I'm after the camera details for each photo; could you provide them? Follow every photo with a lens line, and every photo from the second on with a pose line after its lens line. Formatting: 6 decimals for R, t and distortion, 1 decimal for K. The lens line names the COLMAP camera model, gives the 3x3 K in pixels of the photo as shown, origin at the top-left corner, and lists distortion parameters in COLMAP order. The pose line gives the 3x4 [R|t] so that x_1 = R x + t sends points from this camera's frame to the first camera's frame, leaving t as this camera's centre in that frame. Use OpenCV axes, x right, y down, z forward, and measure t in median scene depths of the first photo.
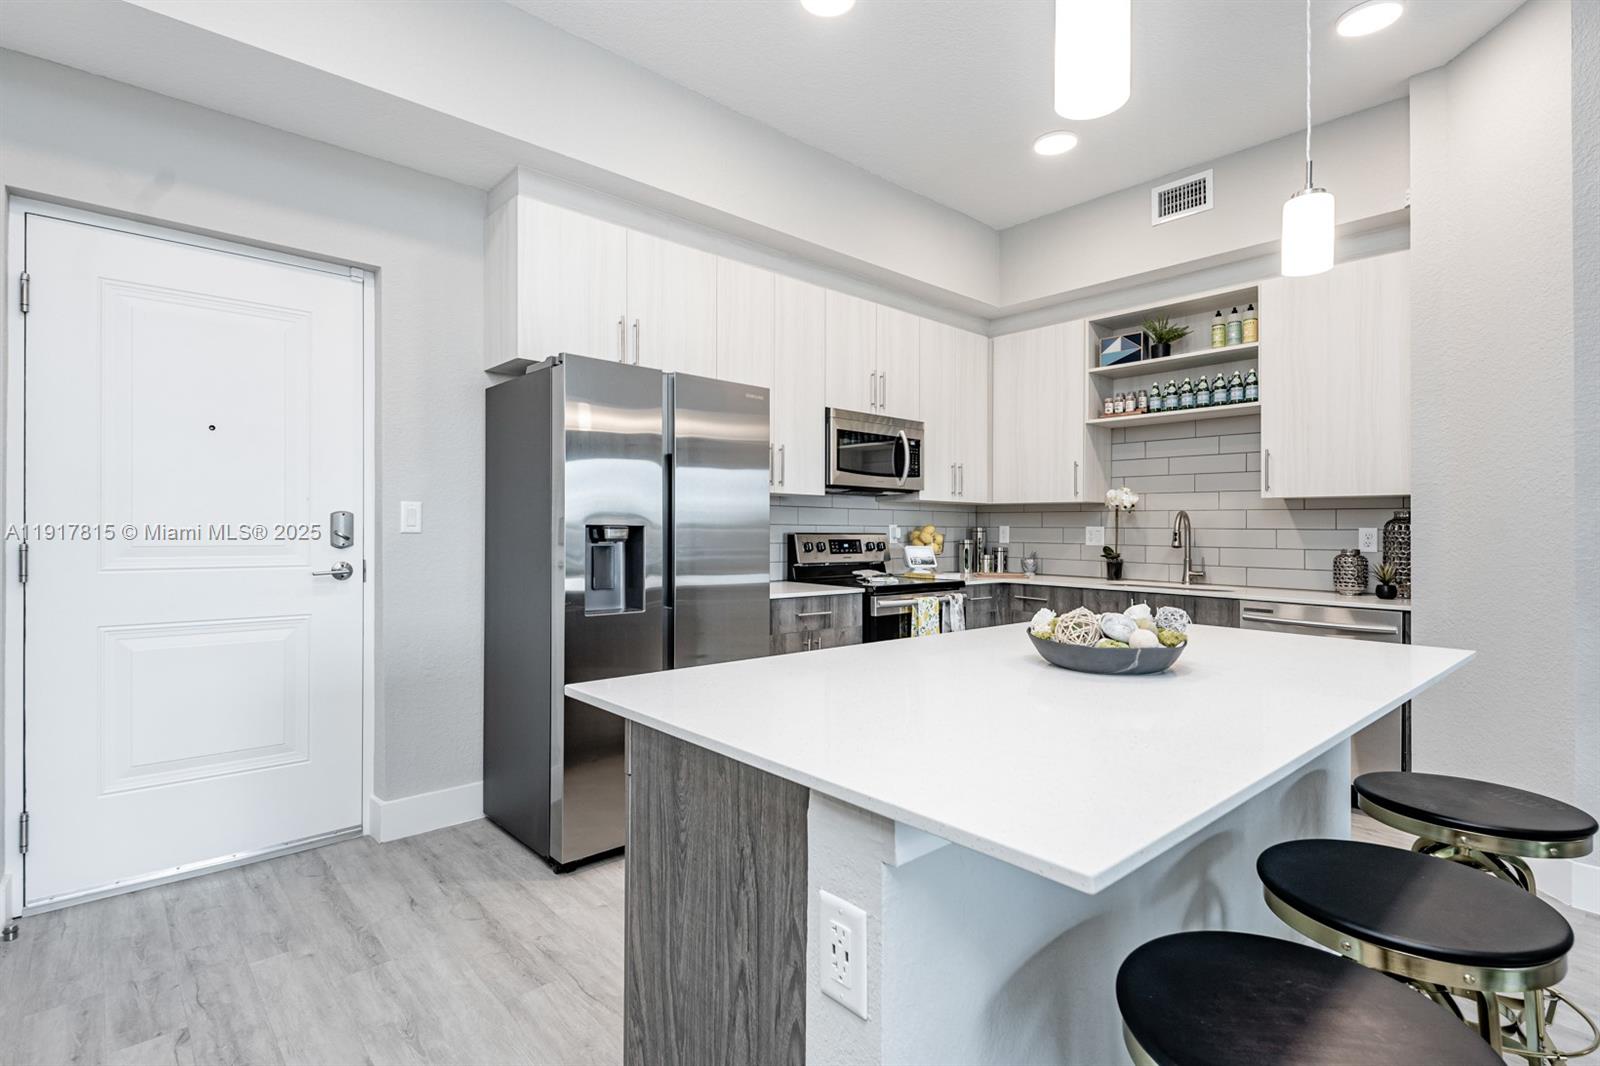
lens RADIAL K [[768.9, 0, 800.0], [0, 768.9, 533.0], [0, 0, 1]] dist [0.032691, 0.000030]
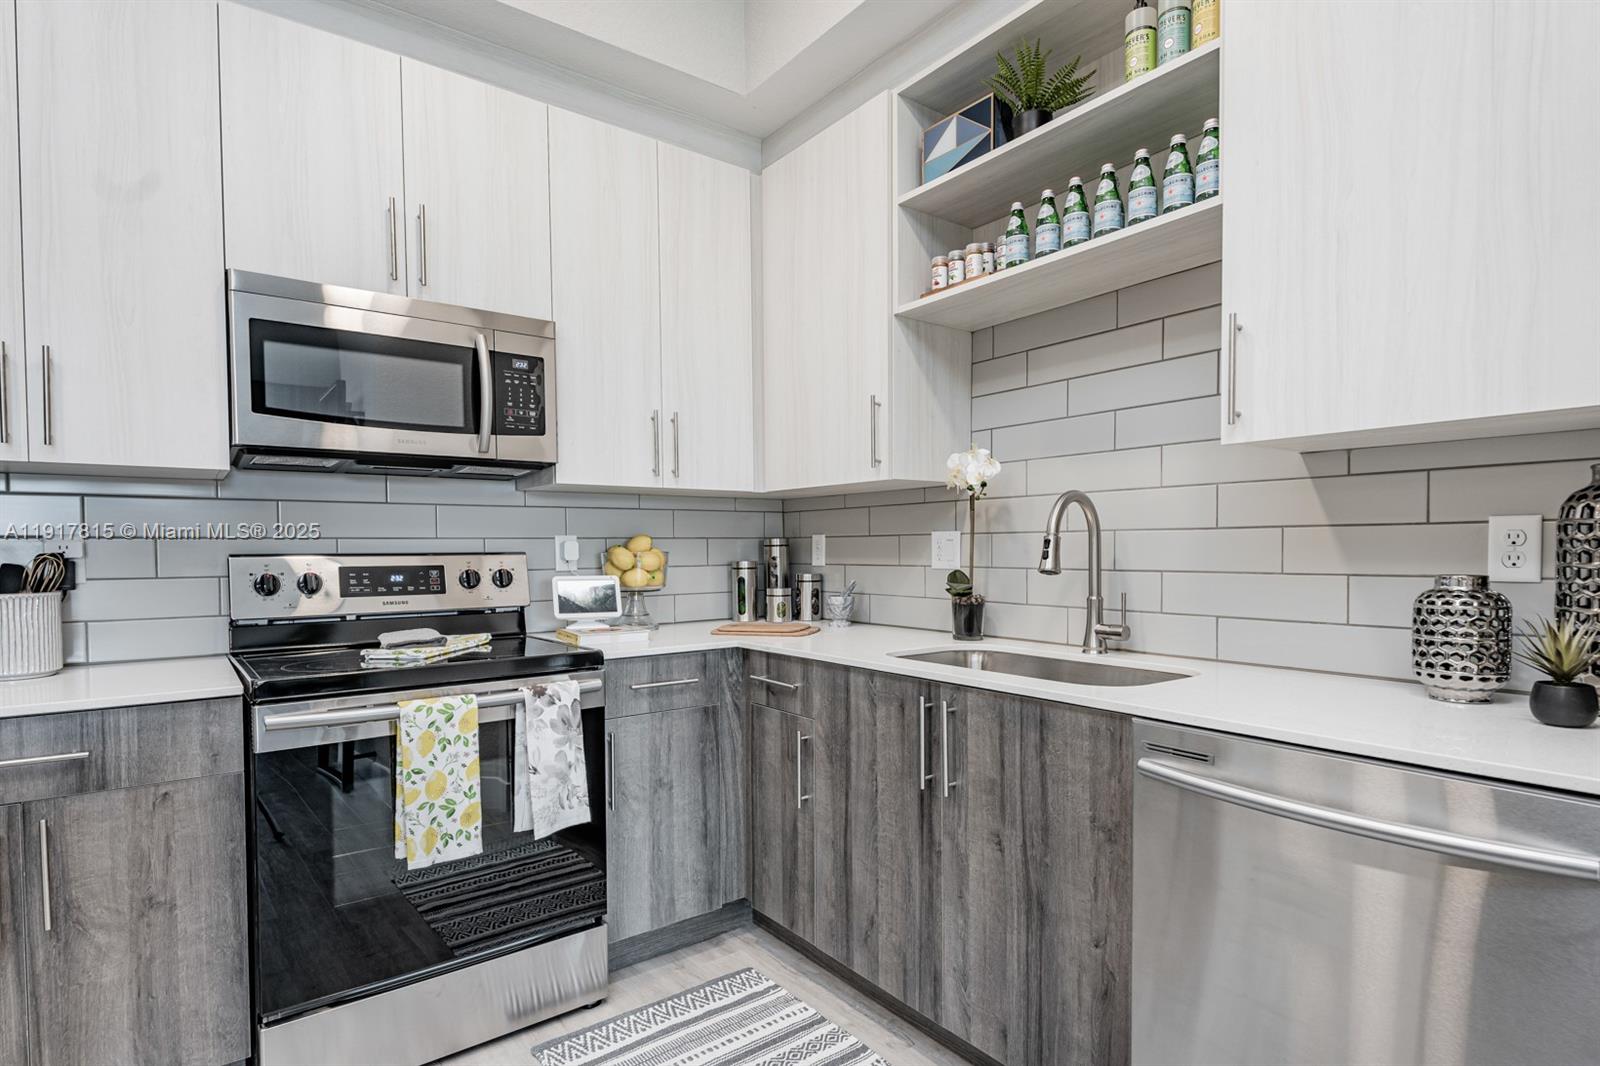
lens RADIAL K [[827.9, 0, 805.3], [0, 827.9, 579.4], [0, 0, 1]] dist [0.025556, -0.001158]
pose [[0.995408, -0.013896, -0.094713, 0.378965], [0.017083, 0.999312, 0.032913, 0.004050], [0.094191, -0.034380, 0.994960, 0.503540]]
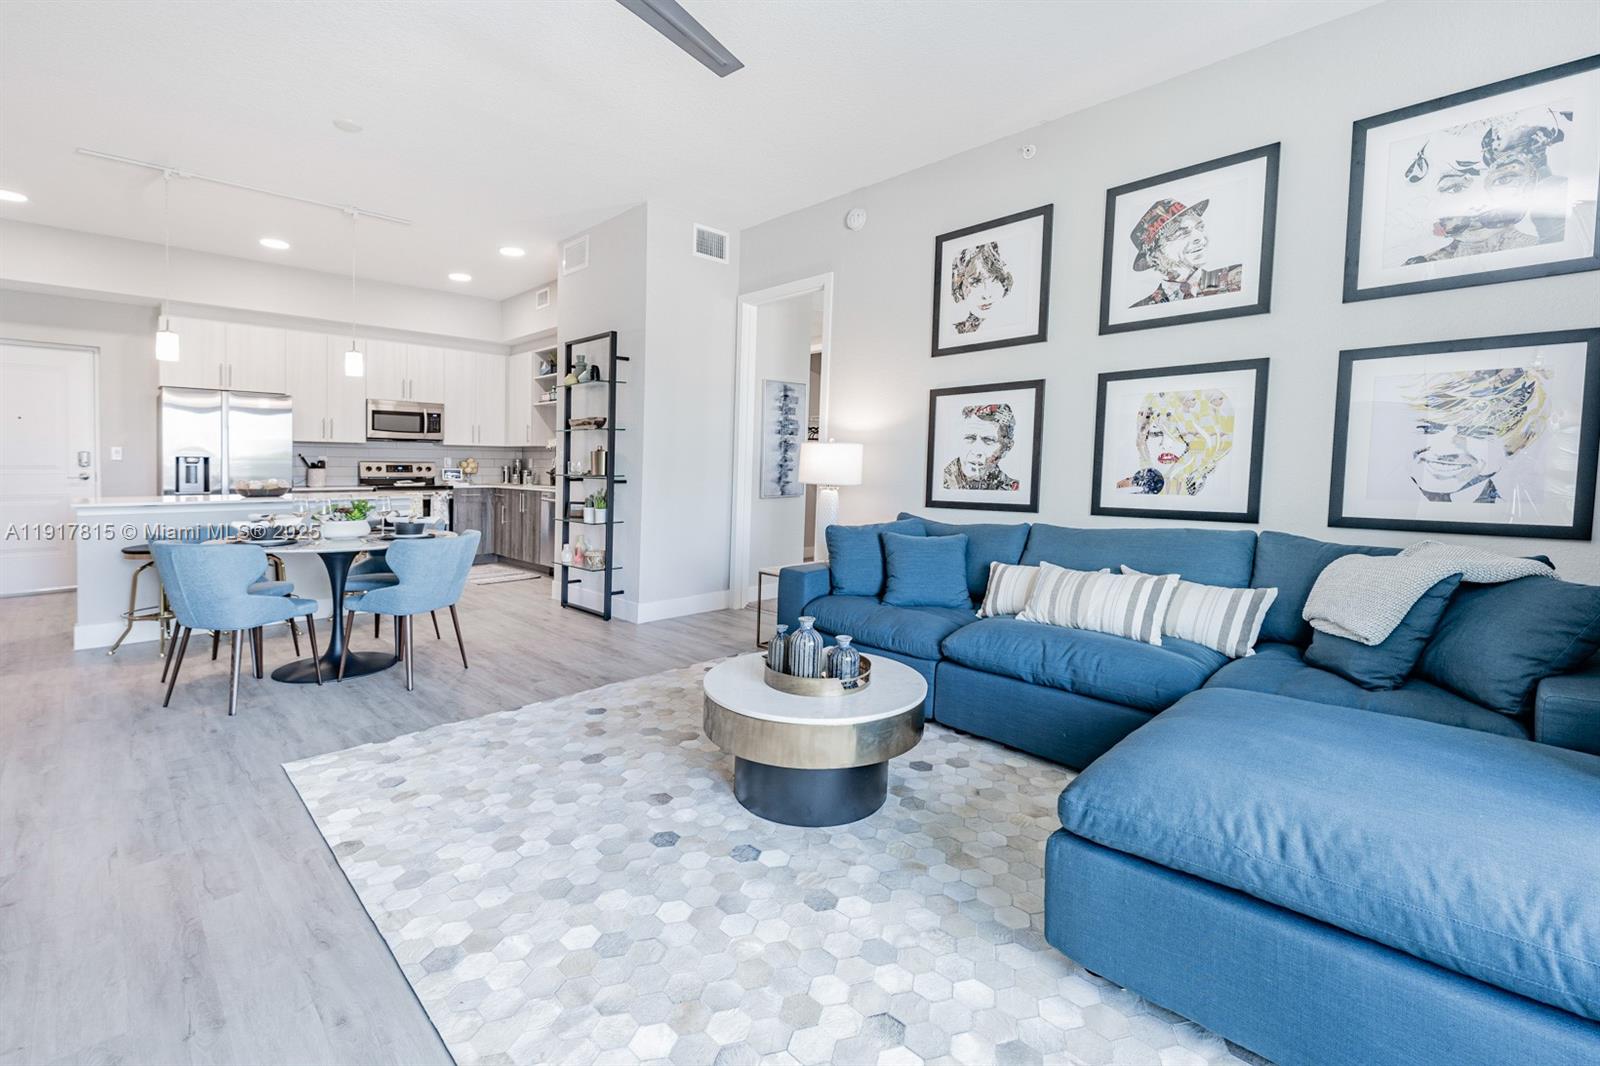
lens RADIAL K [[702.3, 0, 796.2], [0, 702.3, 477.2], [0, 0, 1]] dist [-0.000321, -0.000179]
pose [[0.998884, -0.003526, 0.047106, 0.993475], [0.002911, 0.999910, 0.013110, 0.019552], [-0.047148, -0.012959, 0.998804, -0.831631]]
